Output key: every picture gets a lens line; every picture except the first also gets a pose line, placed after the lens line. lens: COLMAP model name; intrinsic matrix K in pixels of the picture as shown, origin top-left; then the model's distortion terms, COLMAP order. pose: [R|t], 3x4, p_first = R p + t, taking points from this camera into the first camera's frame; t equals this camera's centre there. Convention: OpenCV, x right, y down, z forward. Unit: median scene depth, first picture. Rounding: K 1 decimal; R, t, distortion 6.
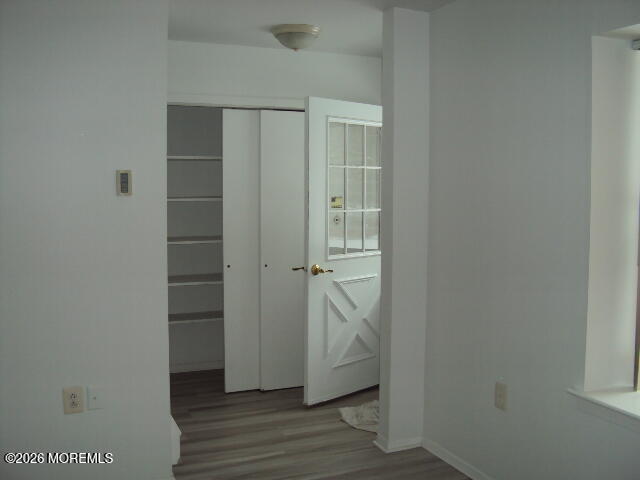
lens RADIAL K [[658.9, 0, 320.0], [0, 658.9, 240.0], [0, 0, 1]] dist [-0.182259, 0.184063]
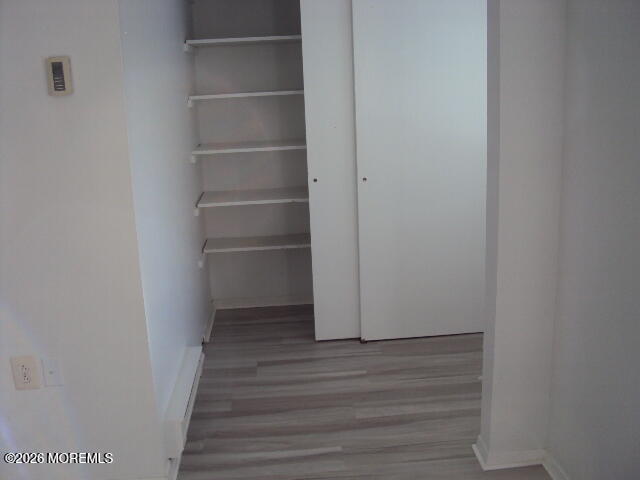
lens RADIAL K [[658.9, 0, 320.0], [0, 658.9, 240.0], [0, 0, 1]] dist [-0.182259, 0.184063]
pose [[0.941616, 0.036521, -0.334703, 0.141347], [0.018101, 0.987171, 0.158639, -0.014382], [0.336202, -0.155435, 0.928874, 0.323843]]
